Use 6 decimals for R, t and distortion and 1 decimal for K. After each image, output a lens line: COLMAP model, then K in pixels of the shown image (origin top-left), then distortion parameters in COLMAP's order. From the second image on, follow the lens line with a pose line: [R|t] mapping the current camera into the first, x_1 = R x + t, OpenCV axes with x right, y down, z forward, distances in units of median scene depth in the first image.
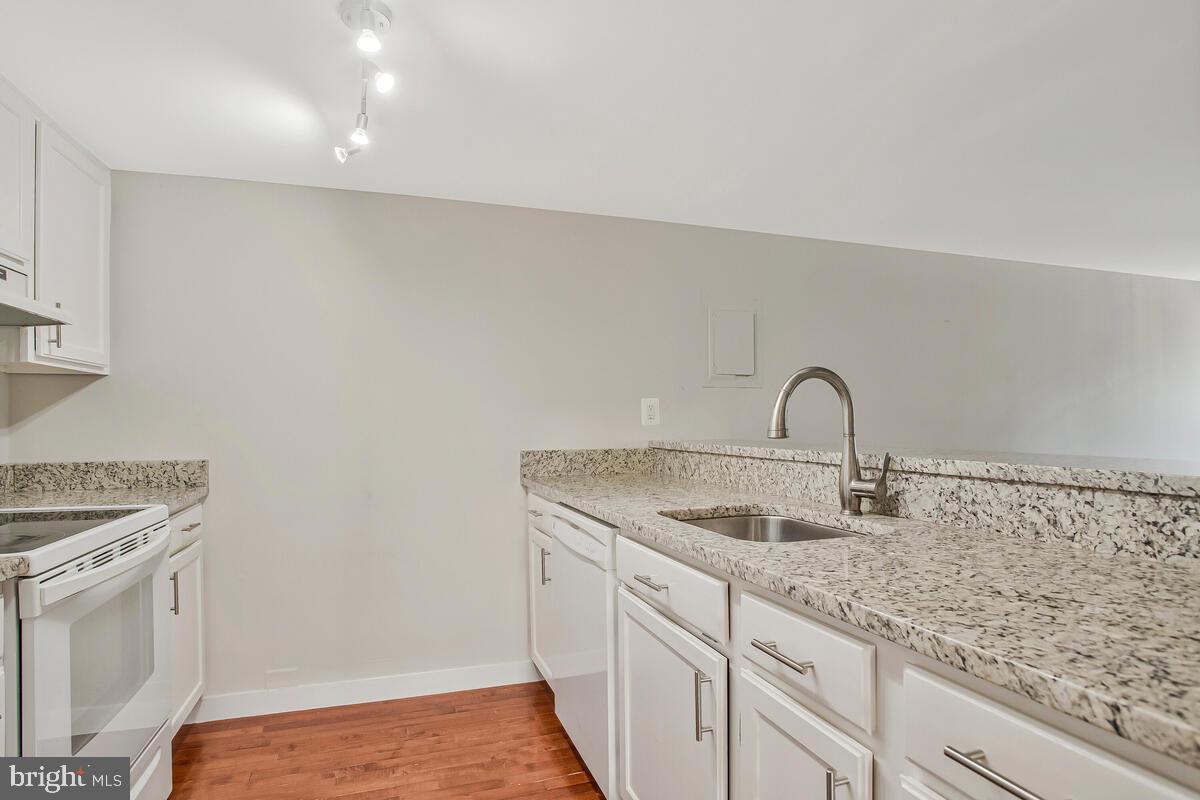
lens RADIAL K [[640.5, 0, 596.4], [0, 640.5, 410.6], [0, 0, 1]] dist [-0.071876, 0.032810]
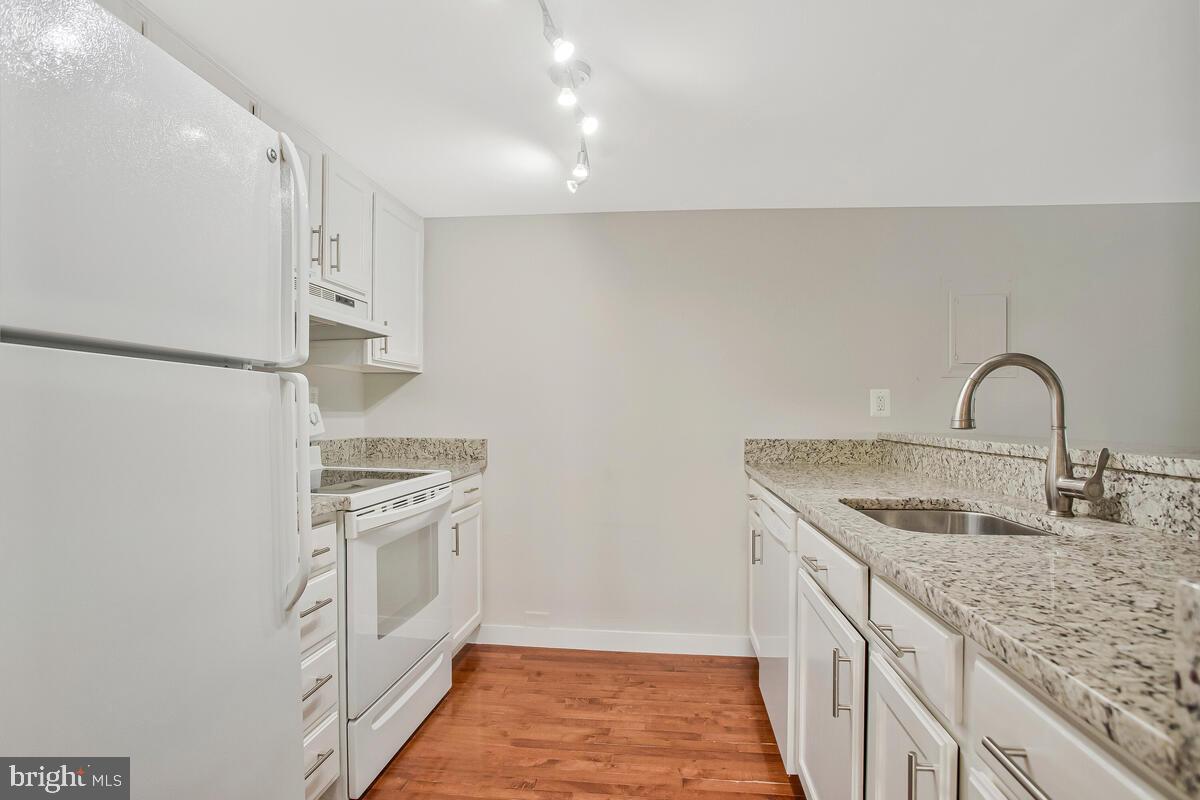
lens RADIAL K [[615.4, 0, 601.5], [0, 615.4, 407.1], [0, 0, 1]] dist [-0.068973, 0.032129]
pose [[0.907519, 0.007519, -0.419943, 0.147002], [-0.004736, 0.999959, 0.007669, 0.005311], [0.419984, -0.004971, 0.907518, -0.039482]]
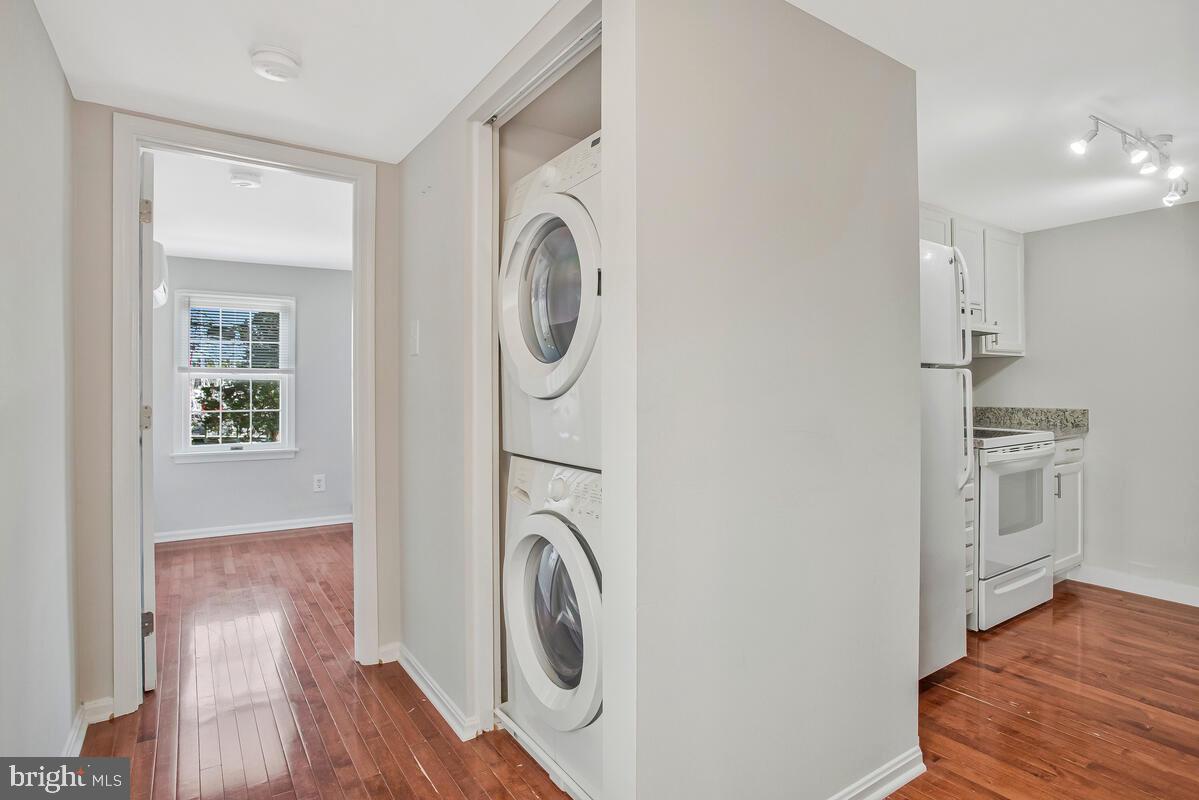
lens RADIAL K [[615.7, 0, 600.3], [0, 615.7, 390.2], [0, 0, 1]] dist [-0.060258, 0.029143]
pose [[0.259870, 0.011386, -0.965577, 0.625136], [0.016439, 0.999733, 0.016213, -0.013868], [0.965504, -0.020086, 0.259613, -0.682843]]
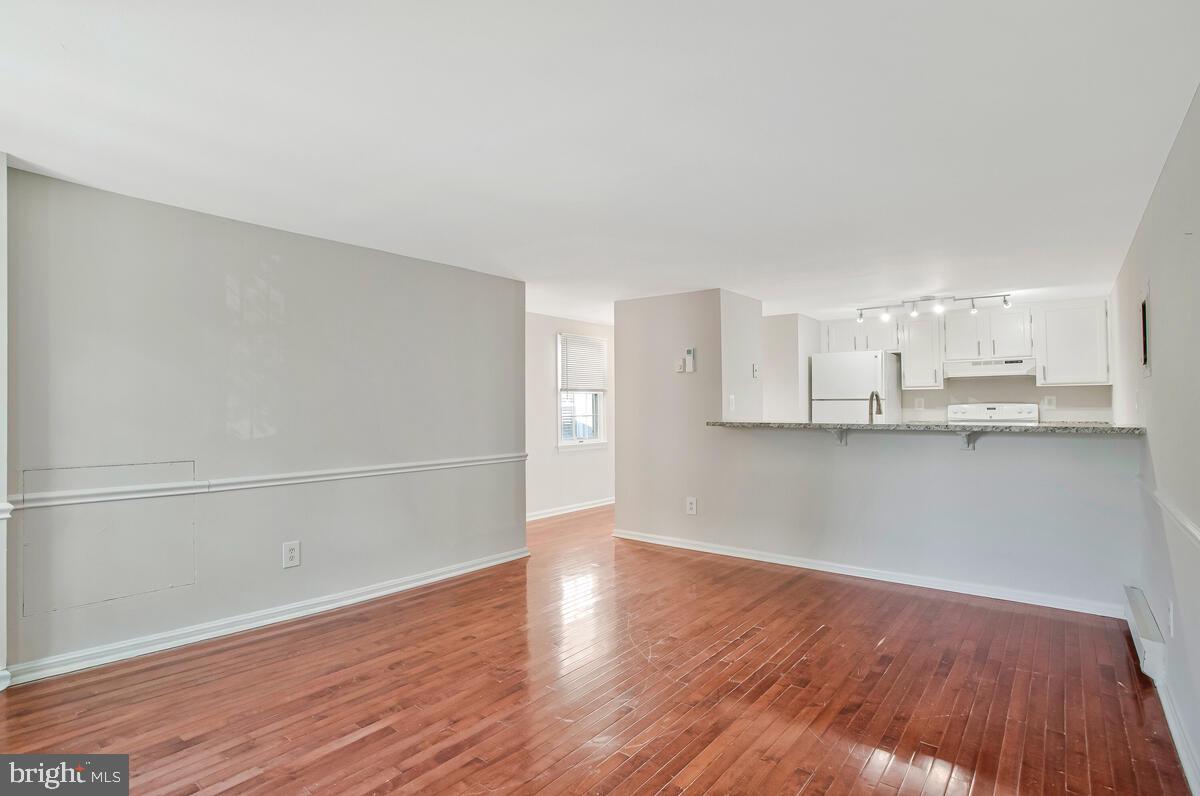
lens RADIAL K [[597.5, 0, 602.2], [0, 597.5, 398.9], [0, 0, 1]] dist [-0.028244, 0.000333]
pose [[-0.836848, 0.003248, -0.547426, 2.505153], [0.020841, 0.999447, -0.025929, 0.016322], [0.547039, -0.033107, -0.836452, 2.261373]]
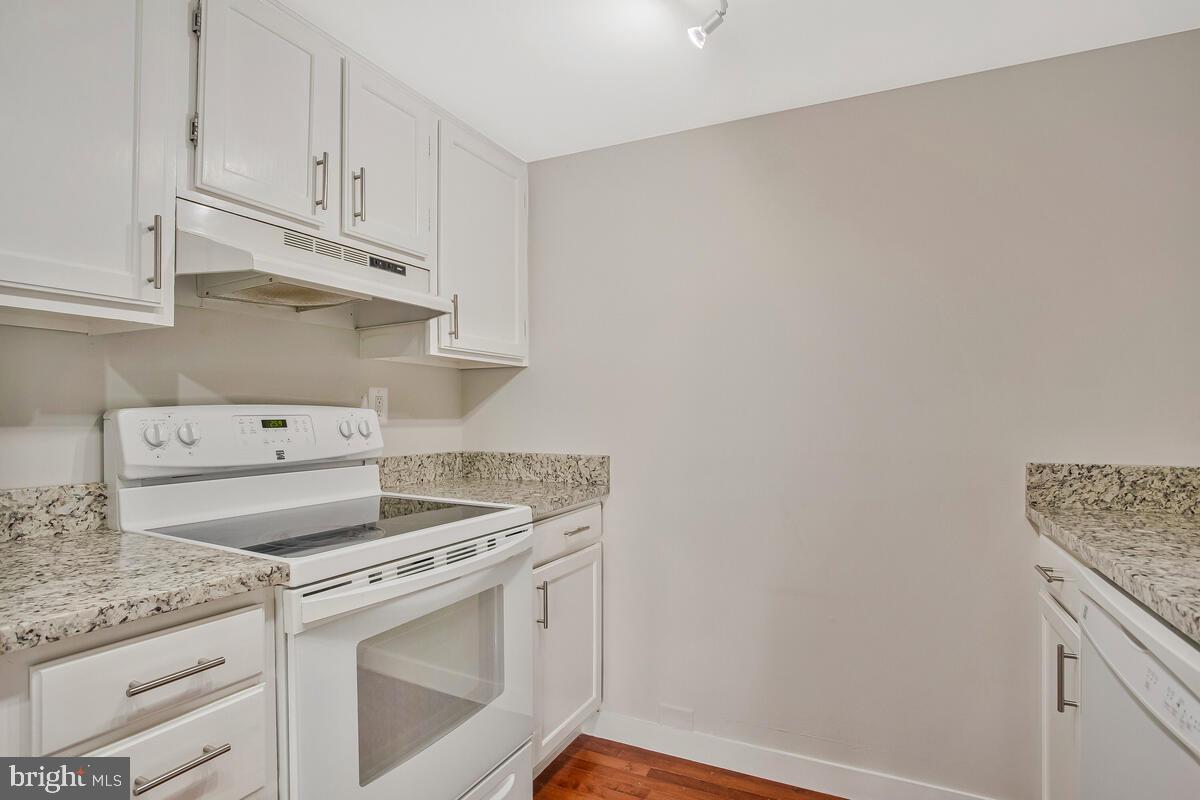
lens RADIAL K [[630.9, 0, 585.5], [0, 630.9, 415.8], [0, 0, 1]] dist [-0.061541, 0.034018]
pose [[0.707147, 0.005938, -0.707042, 0.001020], [0.006596, 0.999866, 0.014995, 0.009036], [0.707036, -0.015268, 0.707013, 0.439424]]
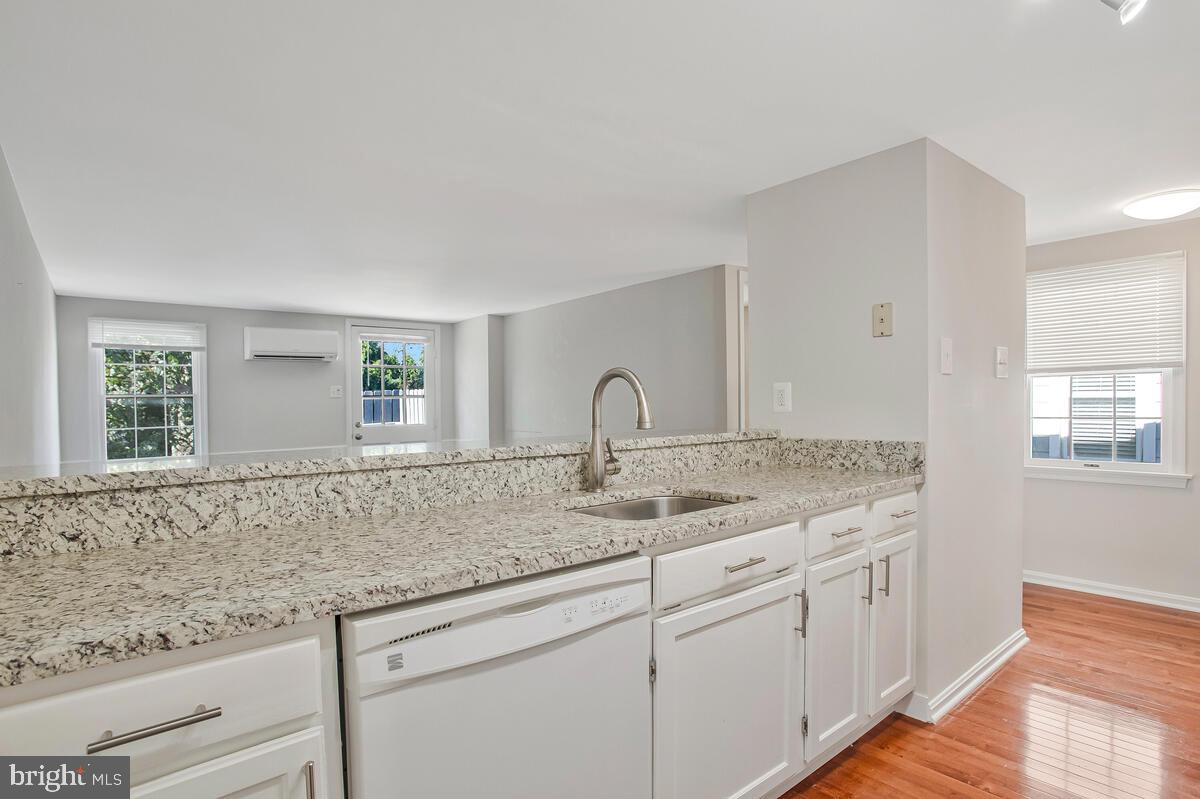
lens RADIAL K [[615.4, 0, 601.5], [0, 615.4, 406.6], [0, 0, 1]] dist [-0.068973, 0.032129]
pose [[-0.365827, 0.007015, 0.930656, -0.611124], [0.000305, 0.999972, -0.007418, 0.008847], [-0.930683, -0.002430, -0.365819, 1.257126]]
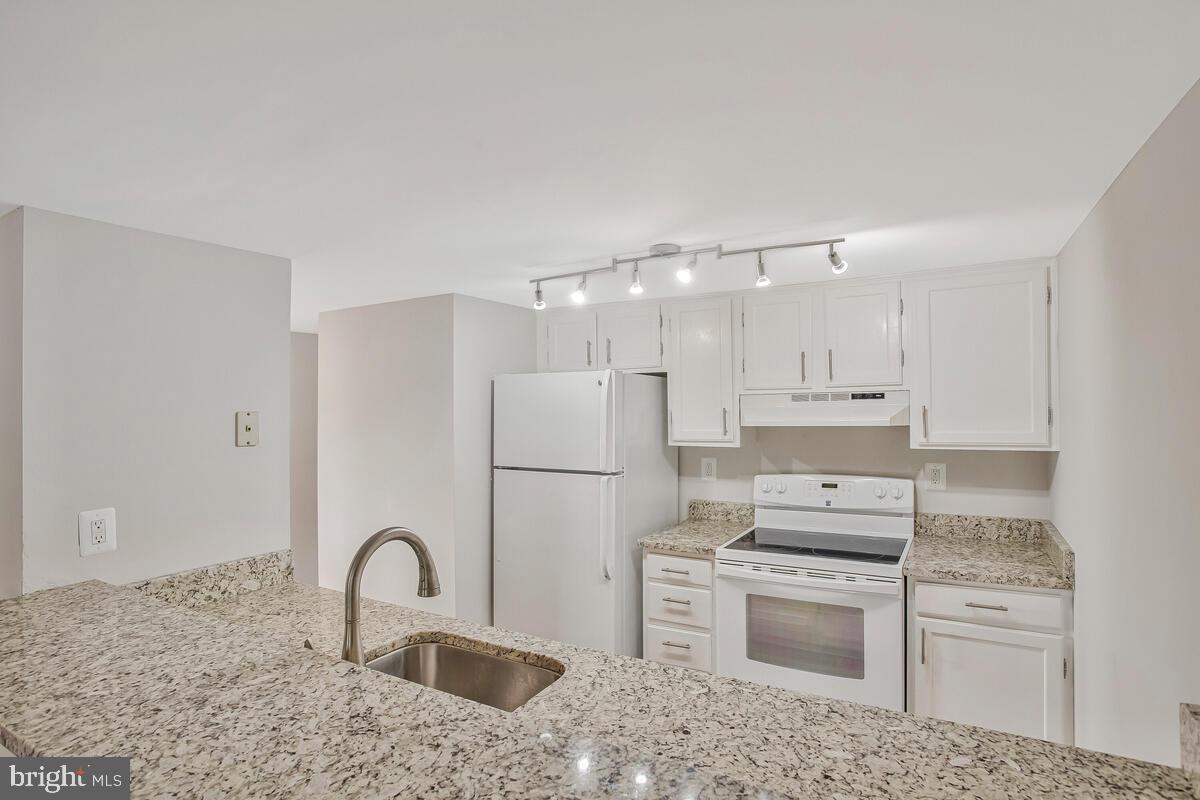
lens RADIAL K [[615.4, 0, 601.5], [0, 615.4, 407.1], [0, 0, 1]] dist [-0.068973, 0.032129]
pose [[-0.748022, 0.020374, -0.663362, 0.588284], [0.030561, 0.999526, -0.003762, -0.194288], [0.662970, -0.023087, -0.748289, 1.587302]]
